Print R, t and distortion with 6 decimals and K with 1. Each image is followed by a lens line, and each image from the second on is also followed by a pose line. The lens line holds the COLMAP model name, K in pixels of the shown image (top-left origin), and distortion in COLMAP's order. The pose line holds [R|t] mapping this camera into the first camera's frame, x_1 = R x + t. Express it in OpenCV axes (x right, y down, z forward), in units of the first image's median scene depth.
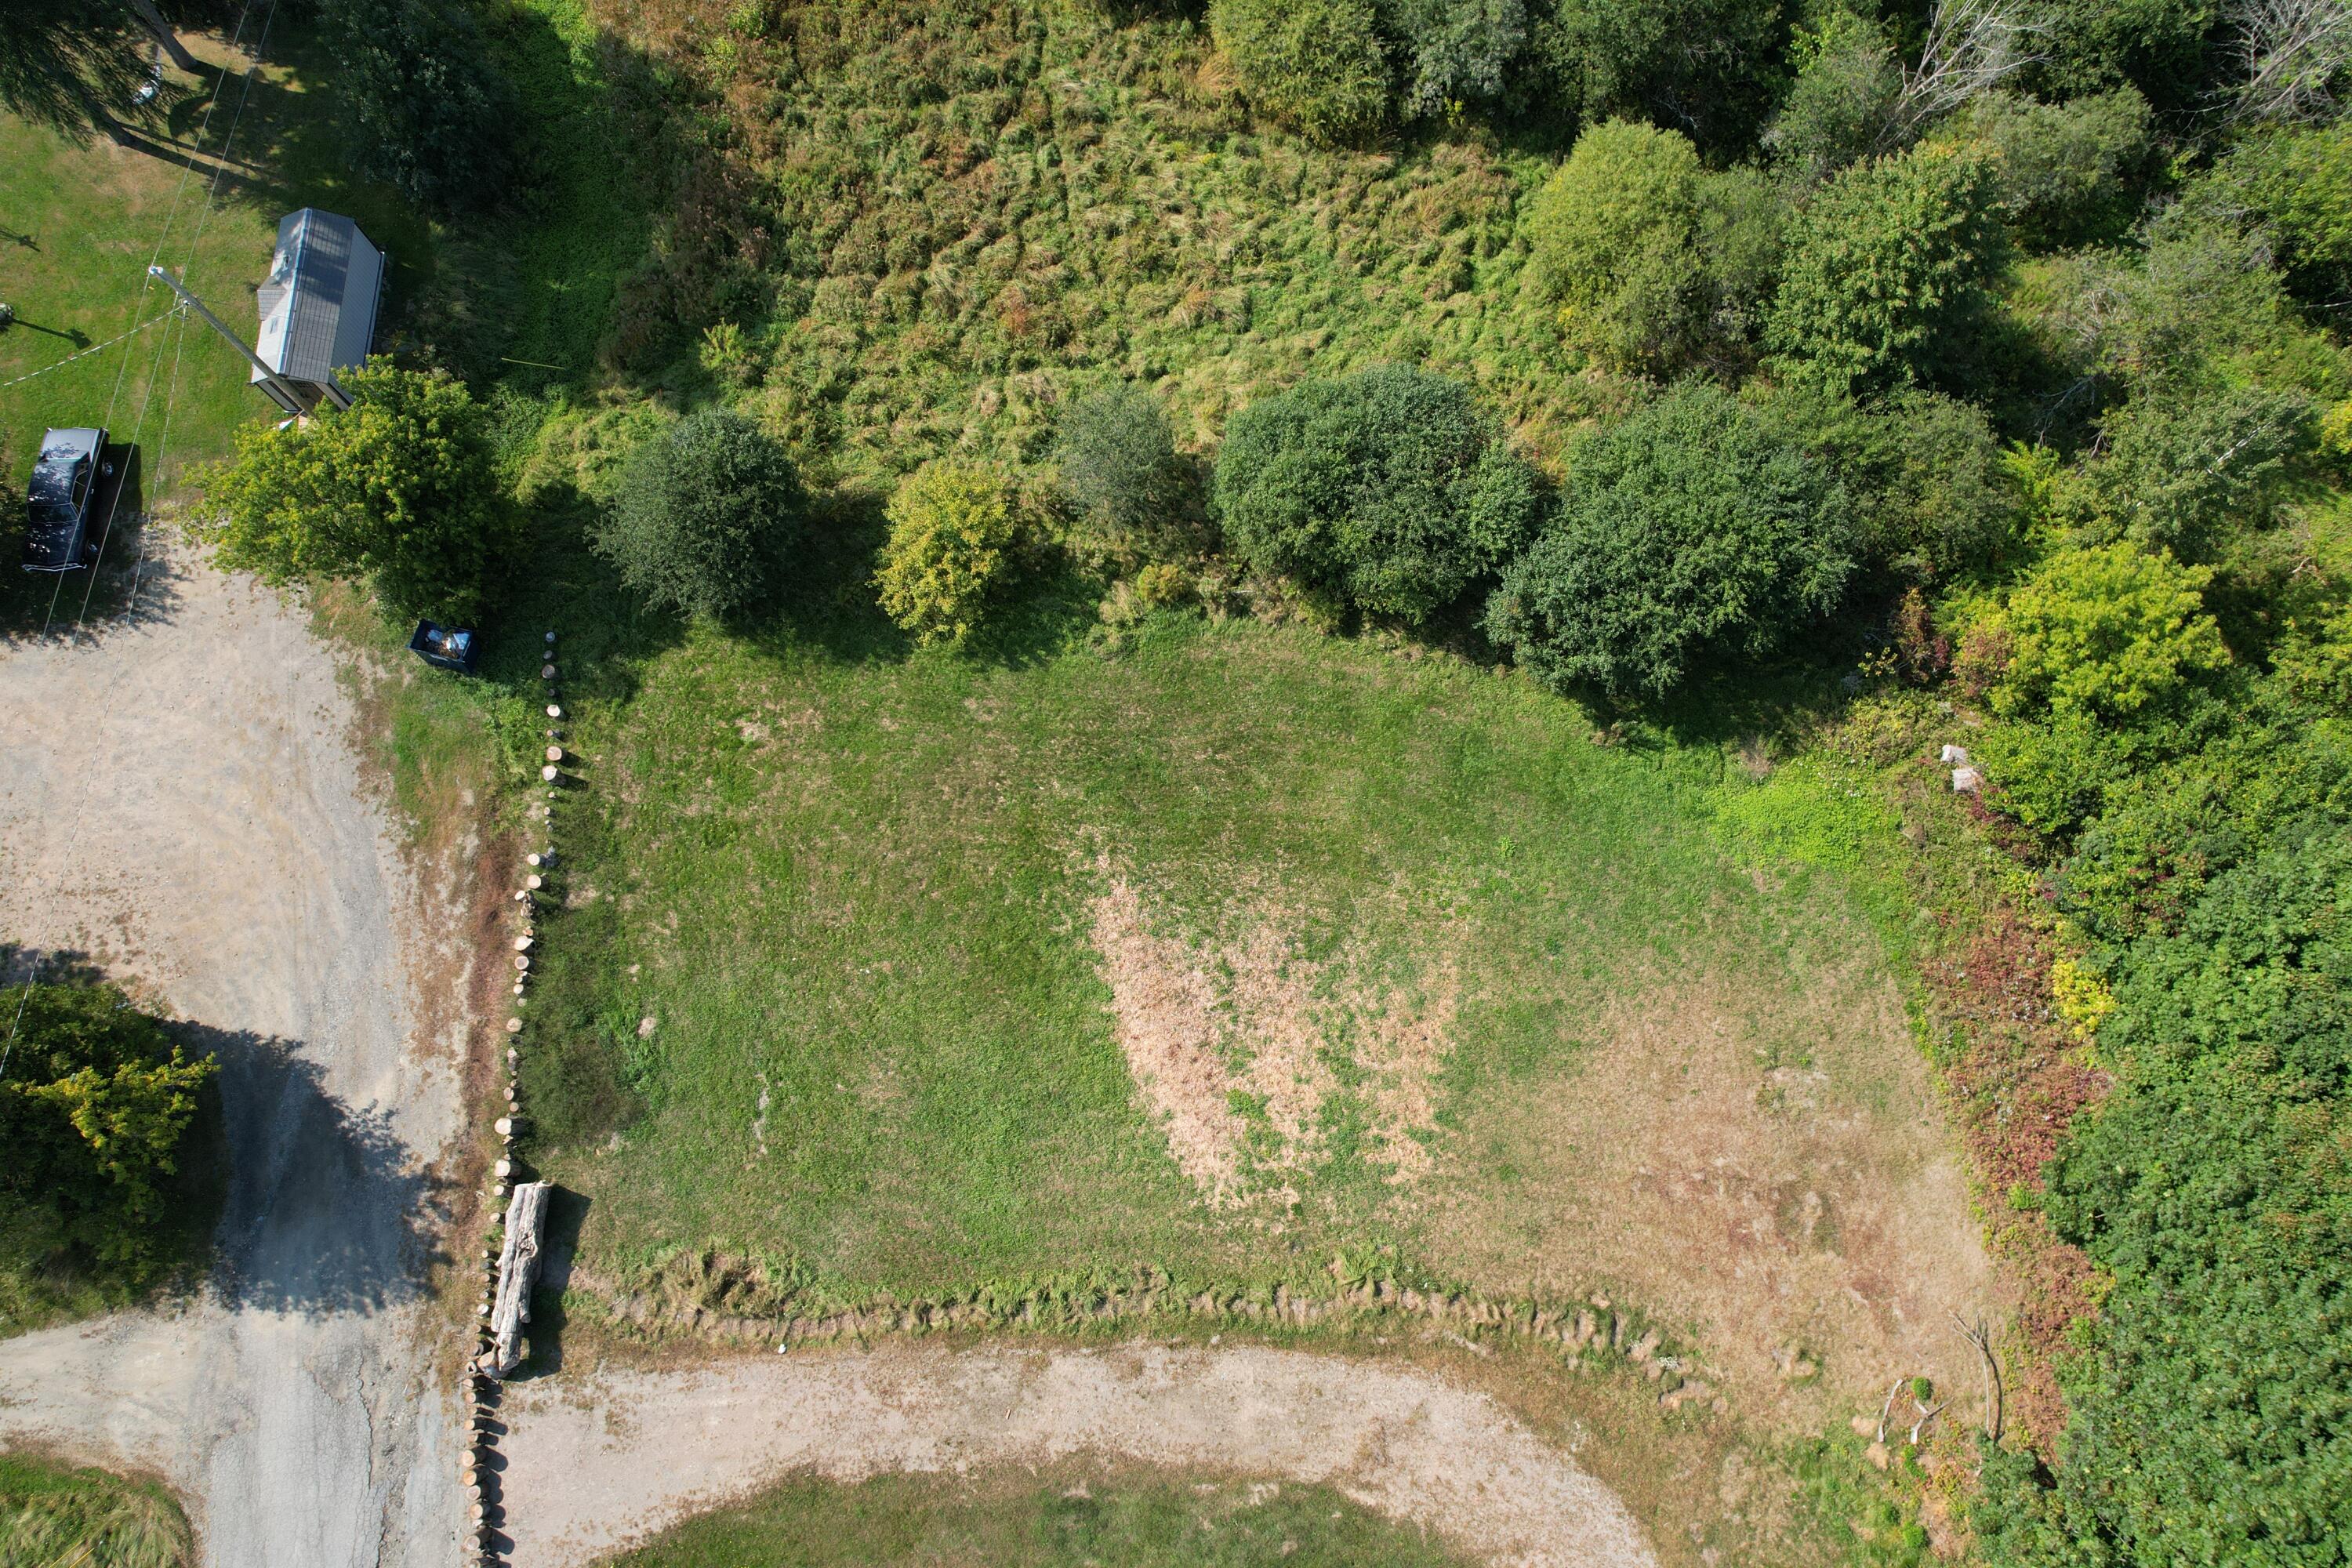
lens RADIAL K [[1505.1, 0, 1181.6], [0, 1505.1, 804.9], [0, 0, 1]] dist [-0.078378, 0.072911]
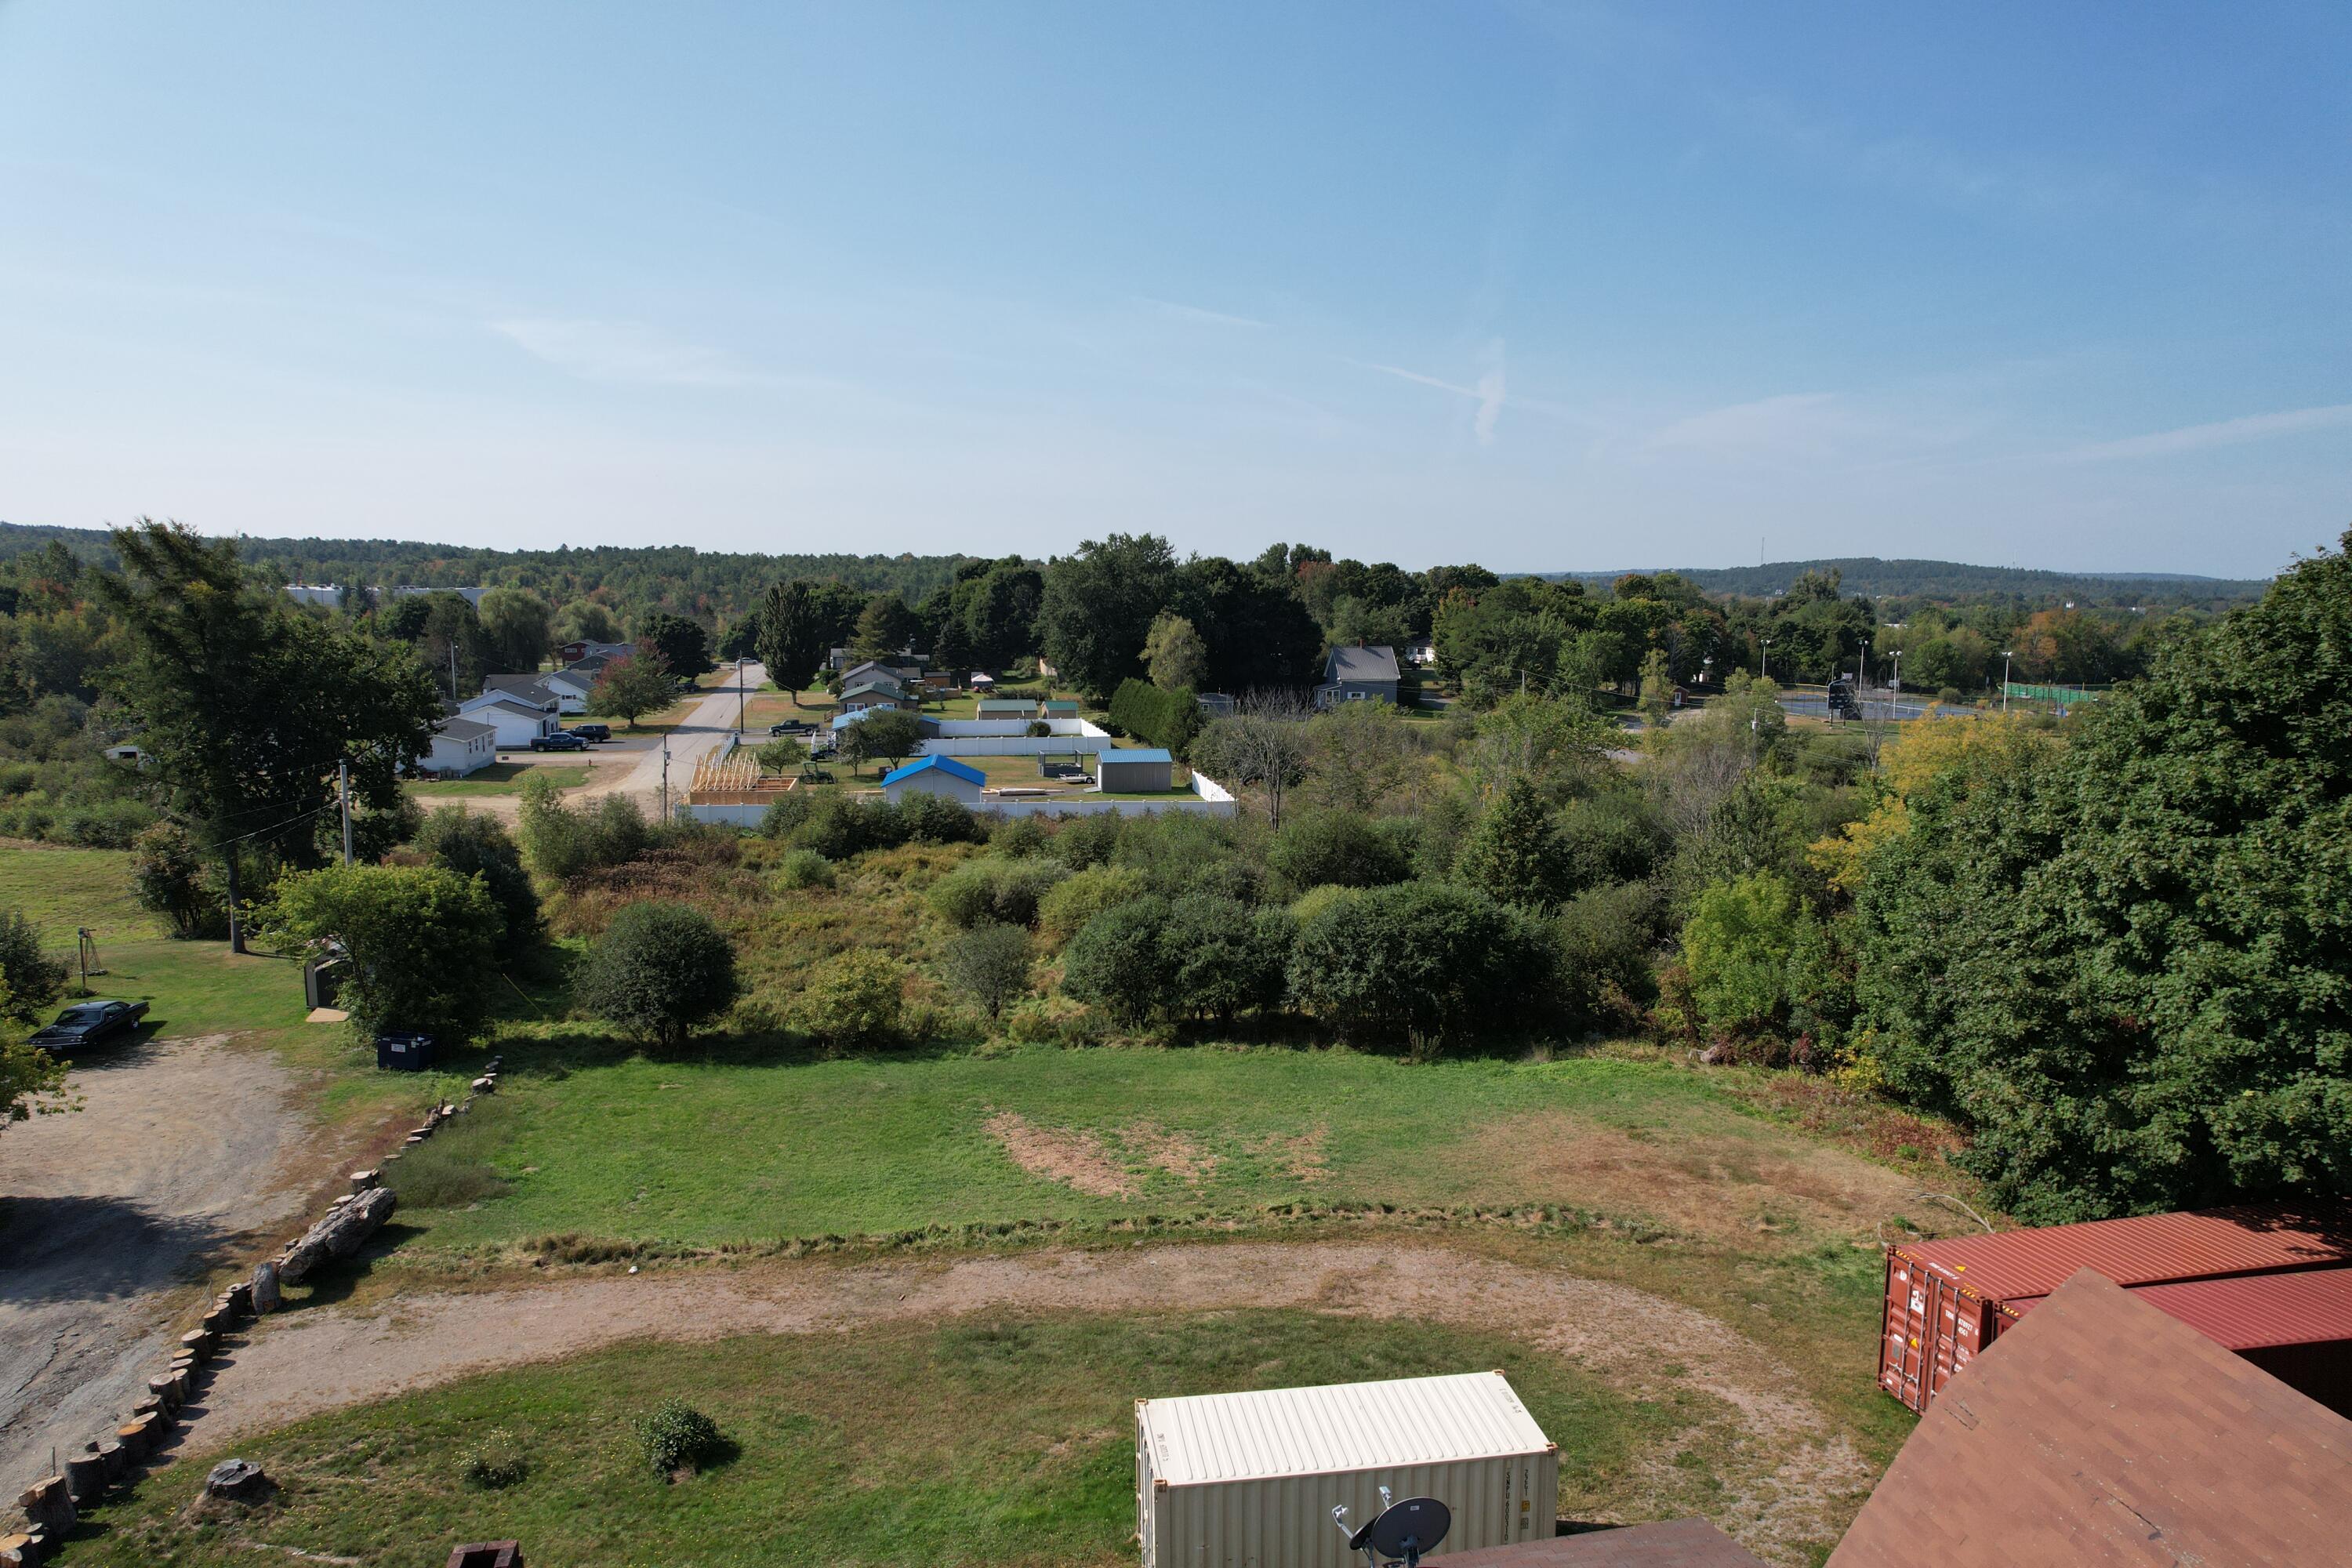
lens RADIAL K [[1502.0, 0, 1180.5], [0, 1502.0, 808.1], [0, 0, 1]] dist [-0.073615, 0.067368]
pose [[0.988901, -0.023026, 0.146780, -0.078189], [0.144148, 0.388072, -0.910287, 1.079712], [-0.036001, 0.921342, 0.387083, 0.418249]]
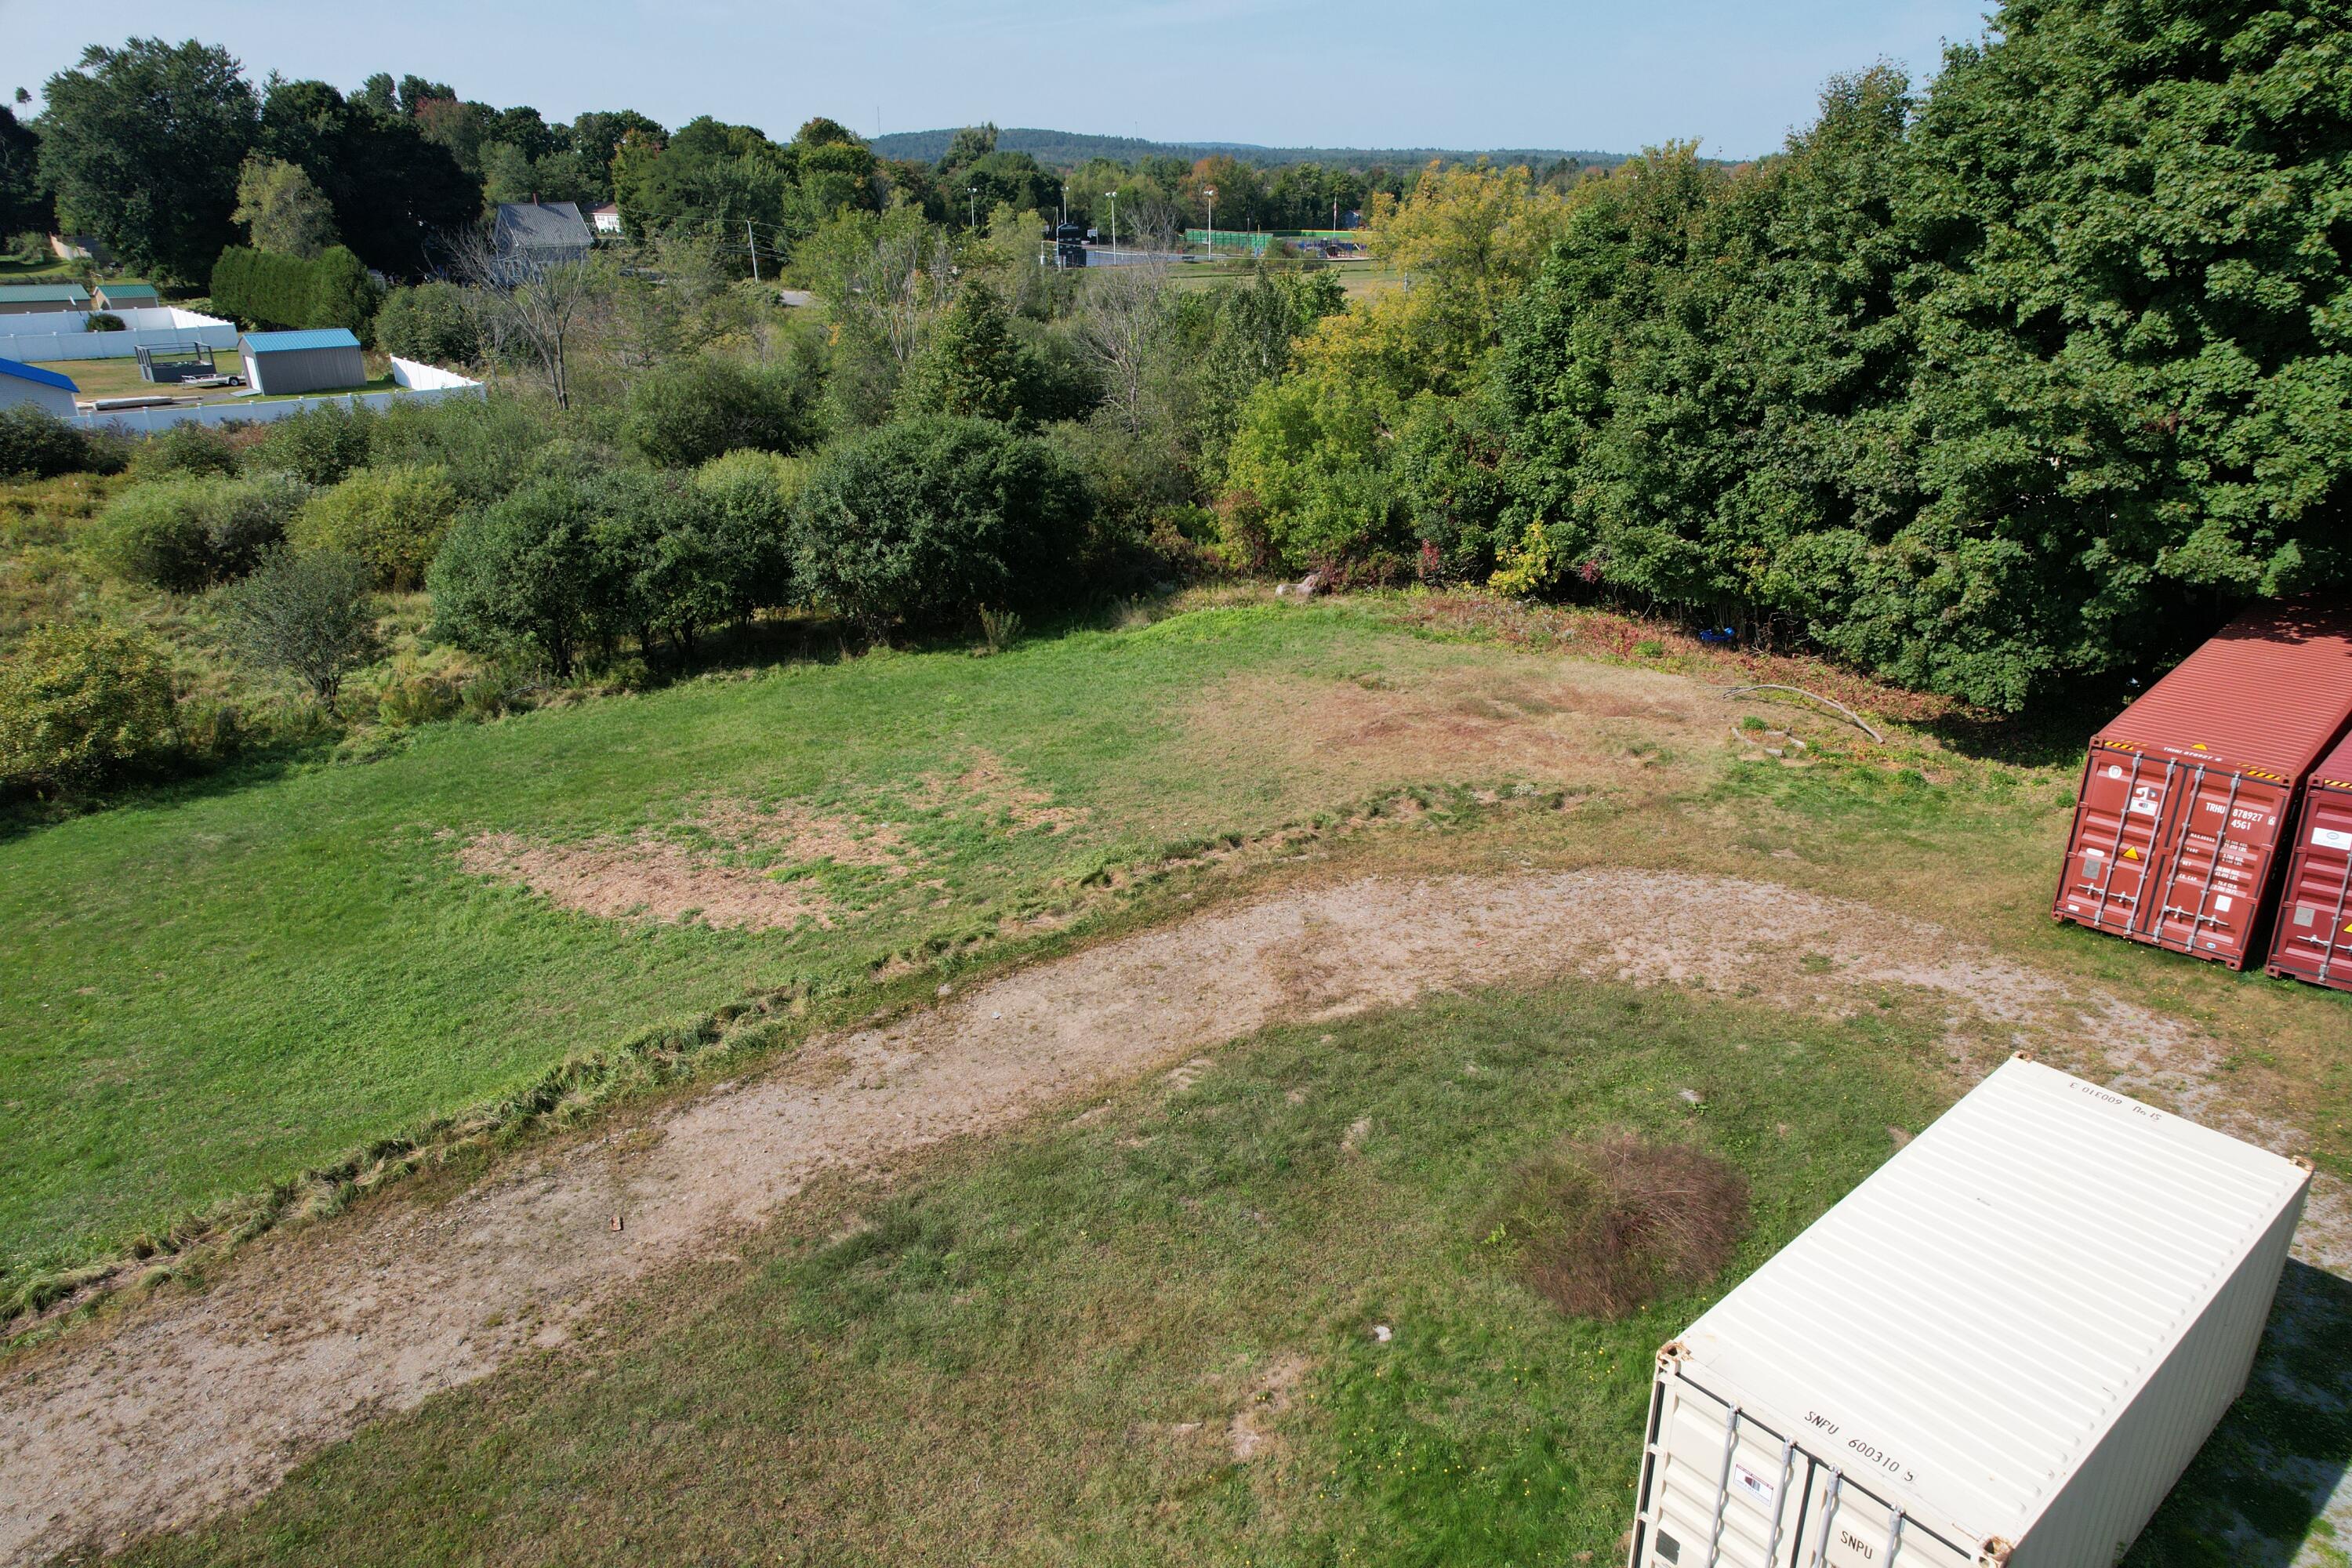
lens RADIAL K [[1501.5, 0, 1180.4], [0, 1501.5, 805.1], [0, 0, 1]] dist [-0.072047, 0.067481]
pose [[0.761942, -0.262133, 0.592226, -0.212070], [0.628474, 0.520109, -0.578366, 0.687544], [-0.156413, 0.812879, 0.561036, 0.641441]]
